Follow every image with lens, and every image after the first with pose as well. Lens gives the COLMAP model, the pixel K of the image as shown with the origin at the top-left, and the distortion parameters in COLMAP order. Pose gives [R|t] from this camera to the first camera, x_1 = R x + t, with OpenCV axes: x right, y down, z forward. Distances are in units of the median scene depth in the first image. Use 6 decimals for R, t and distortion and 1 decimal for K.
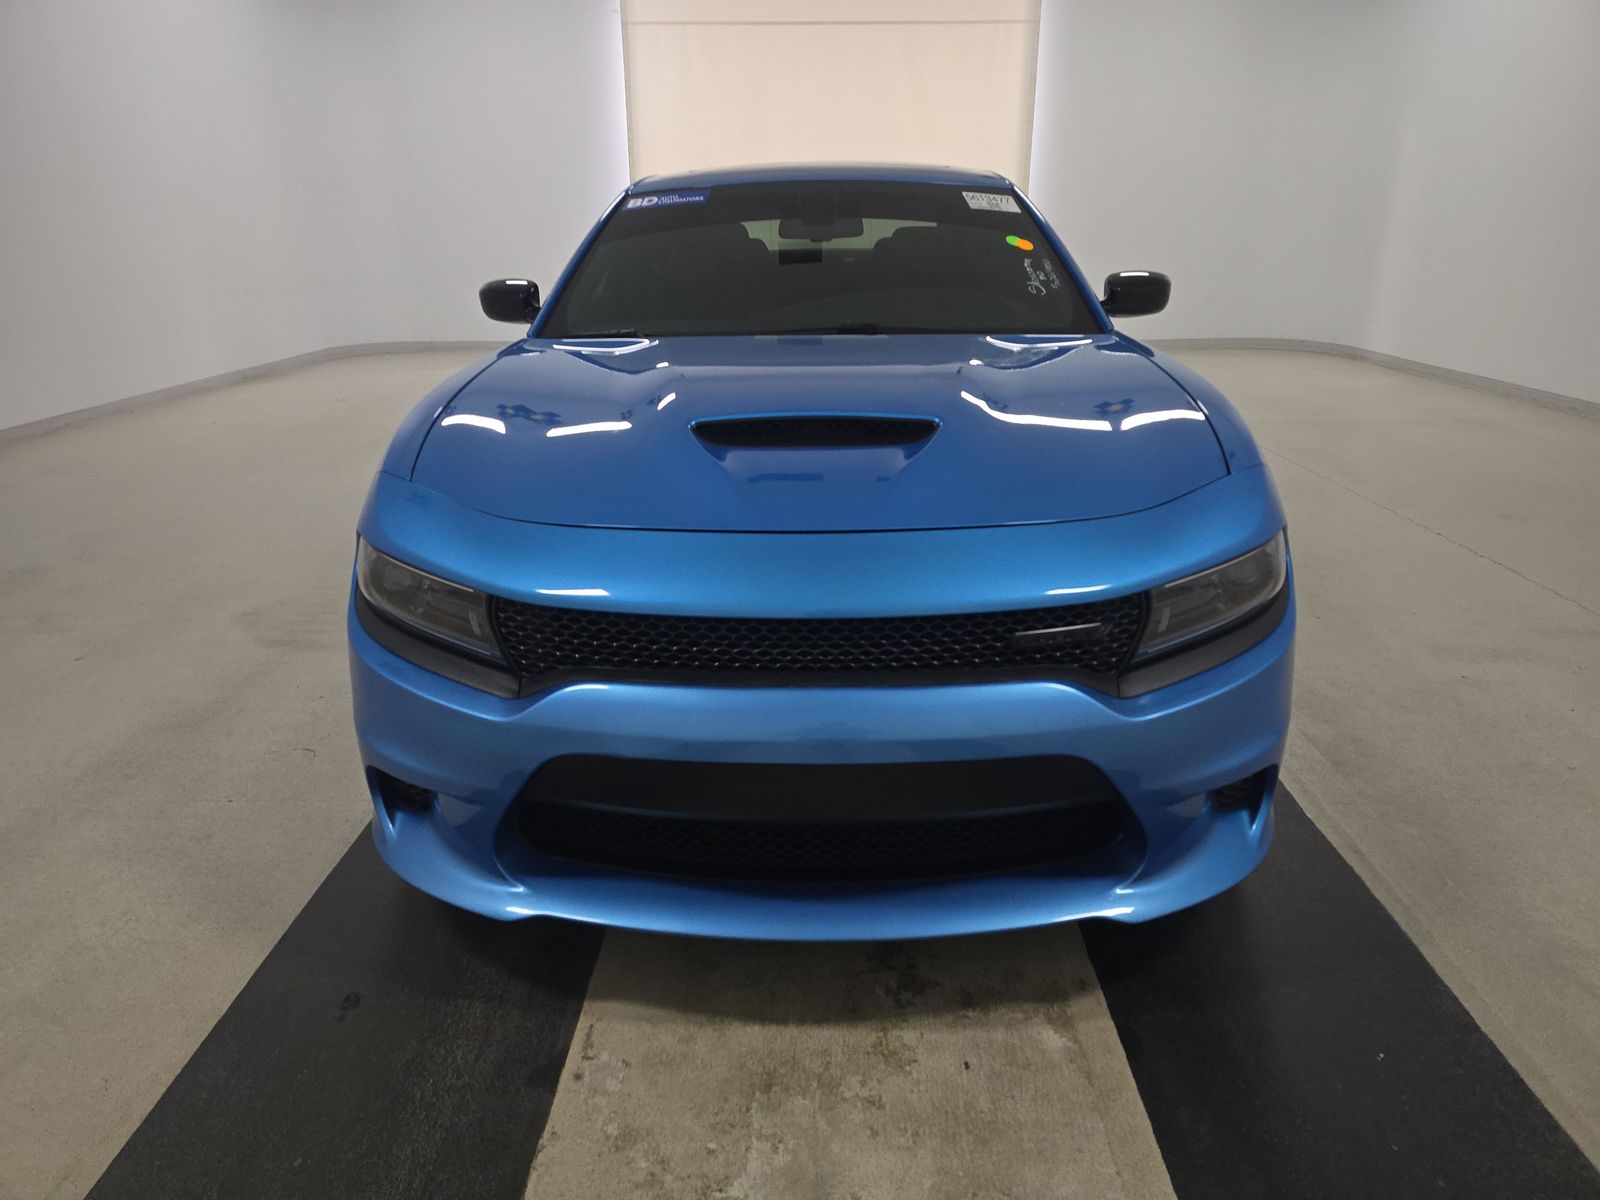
lens RADIAL K [[1071.0, 0, 800.0], [0, 1071.0, 600.0], [0, 0, 1]] dist [0.053017, -0.043307]
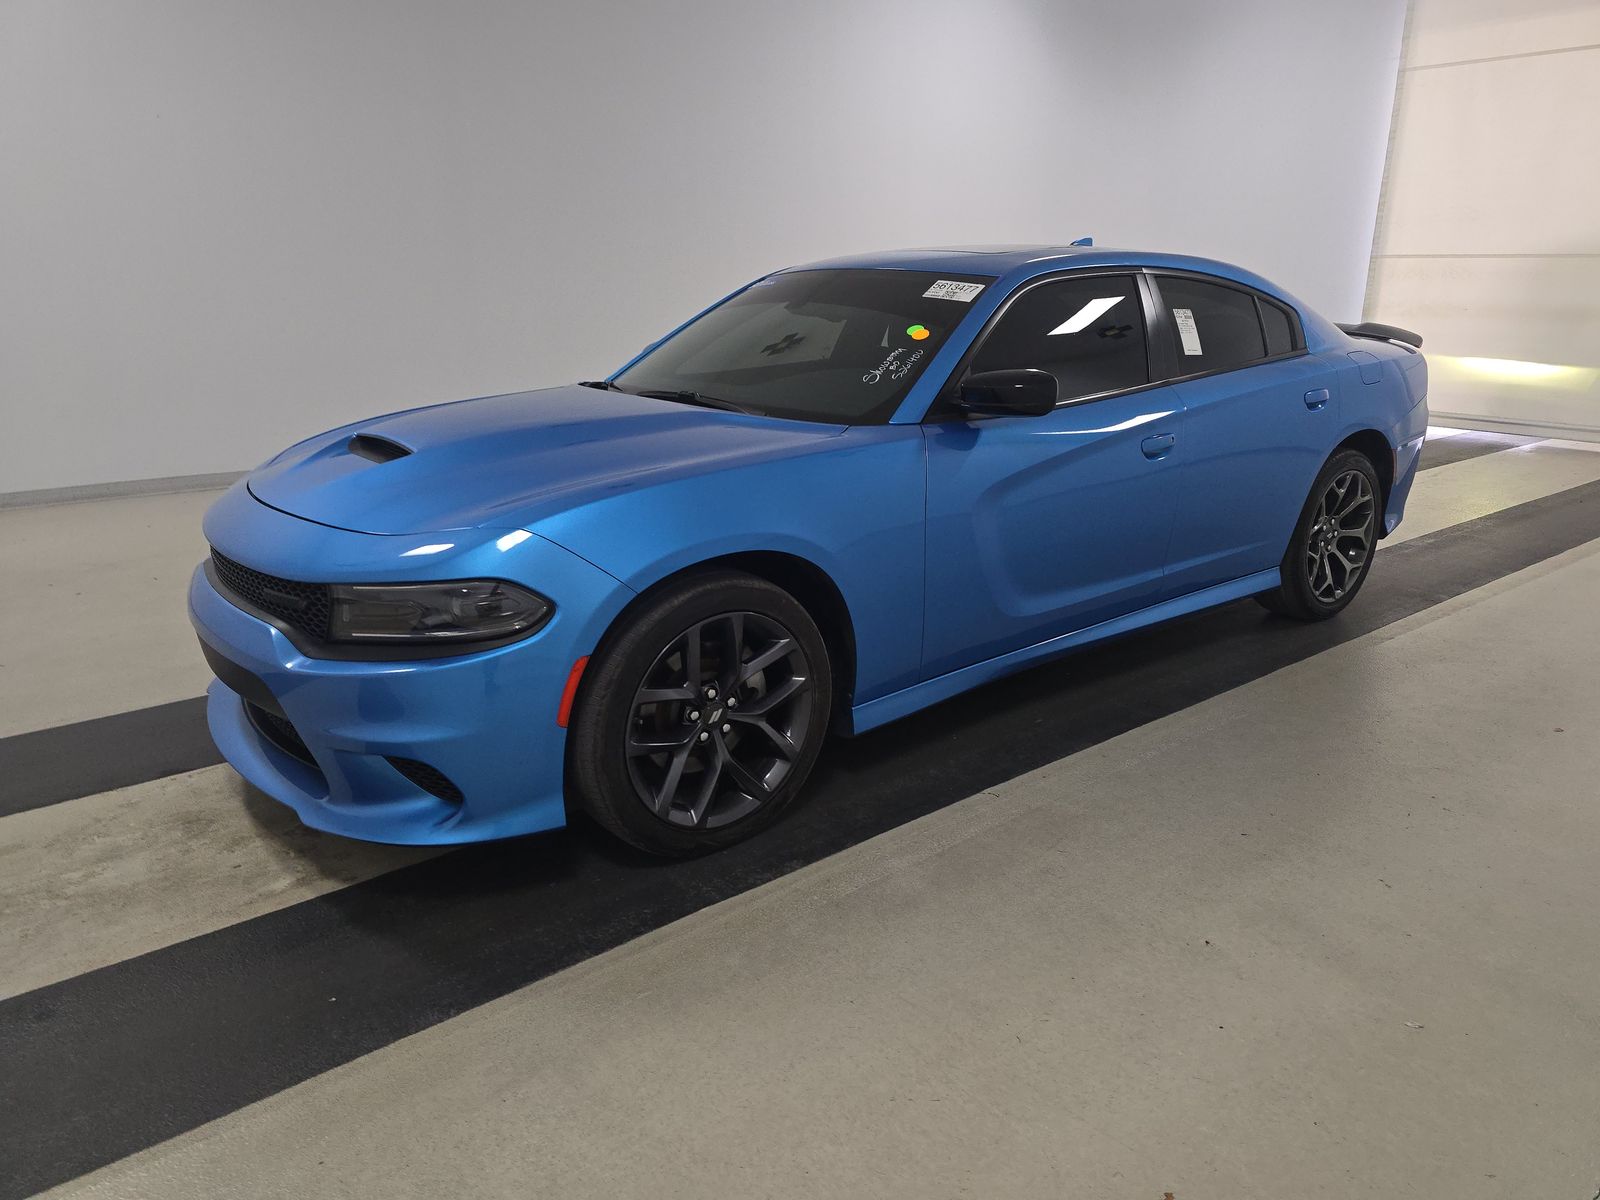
lens RADIAL K [[1071.0, 0, 800.0], [0, 1071.0, 600.0], [0, 0, 1]] dist [0.053017, -0.043307]
pose [[0.636443, 0.231135, -0.735878, 1.605736], [-0.262078, 0.962087, 0.075521, -0.235502], [0.725435, 0.144792, 0.672889, 0.476331]]
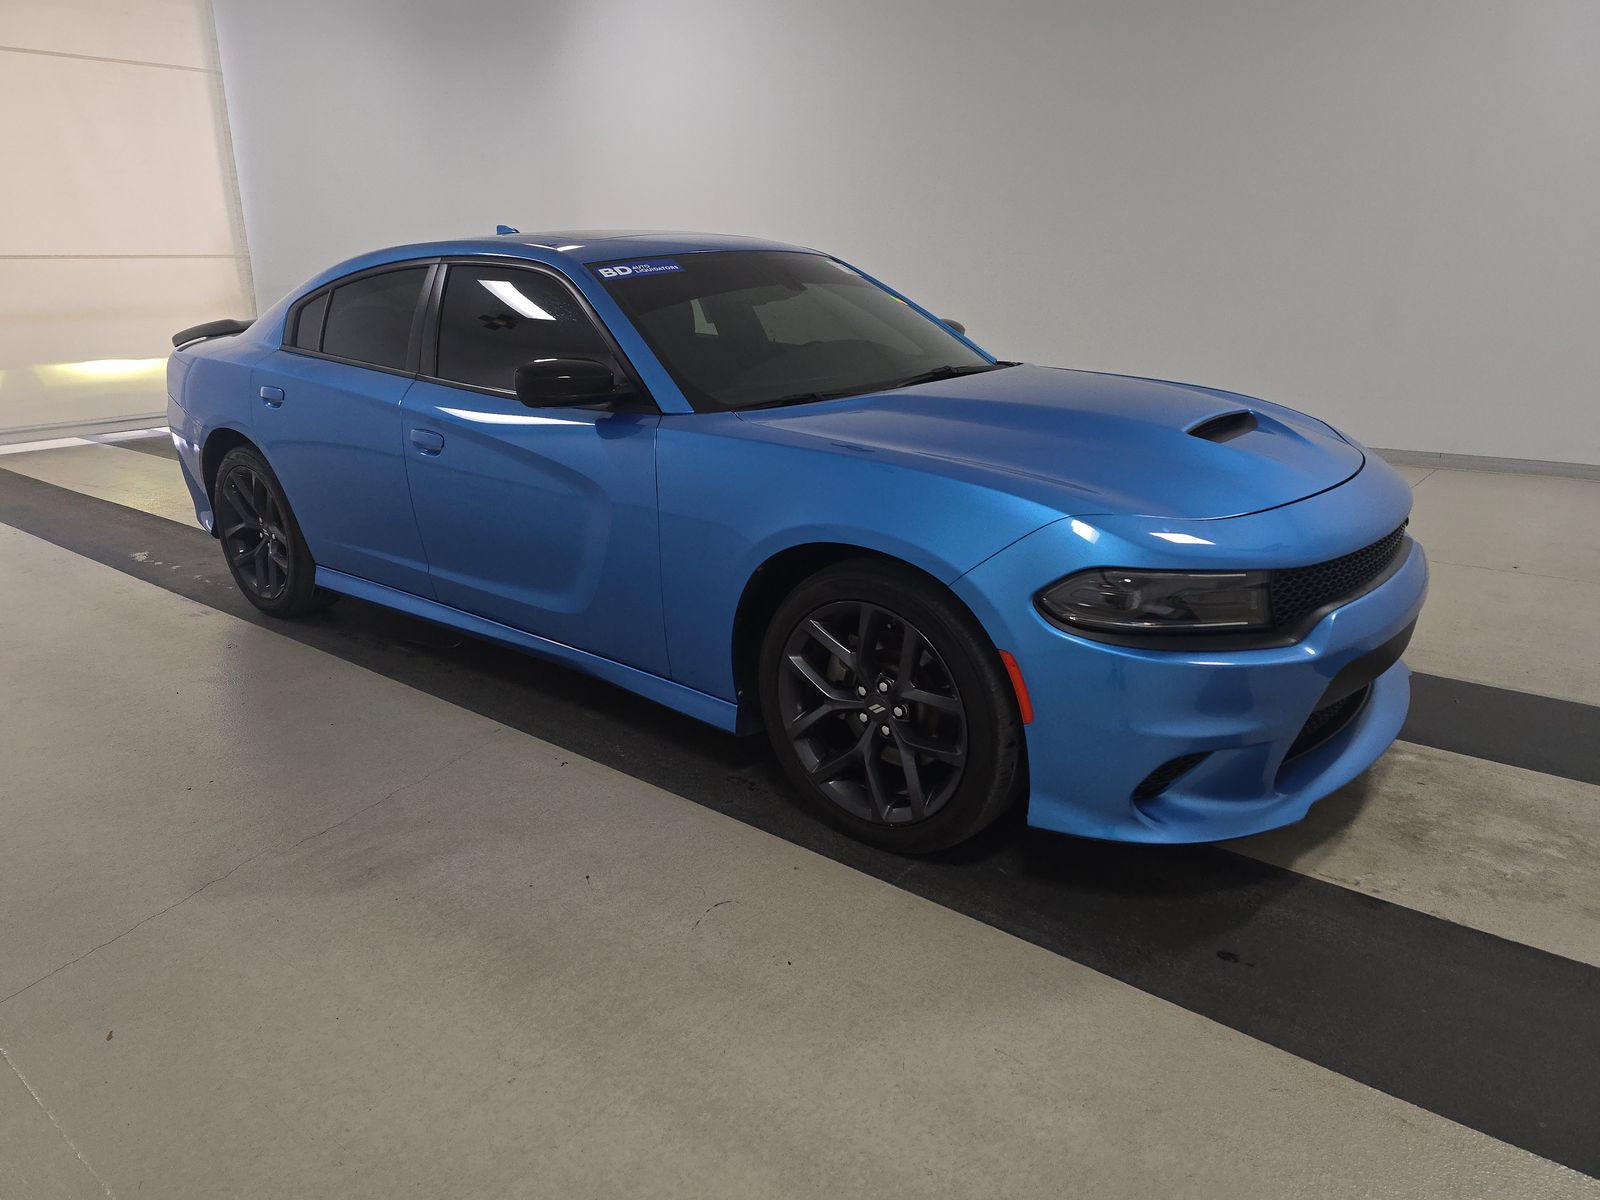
lens RADIAL K [[1071.0, 0, 800.0], [0, 1071.0, 600.0], [0, 0, 1]] dist [0.053017, -0.043307]
pose [[0.619787, -0.240295, 0.747076, -1.524642], [0.277003, 0.957679, 0.078229, -0.217154], [-0.734257, 0.158457, 0.660120, 0.534975]]
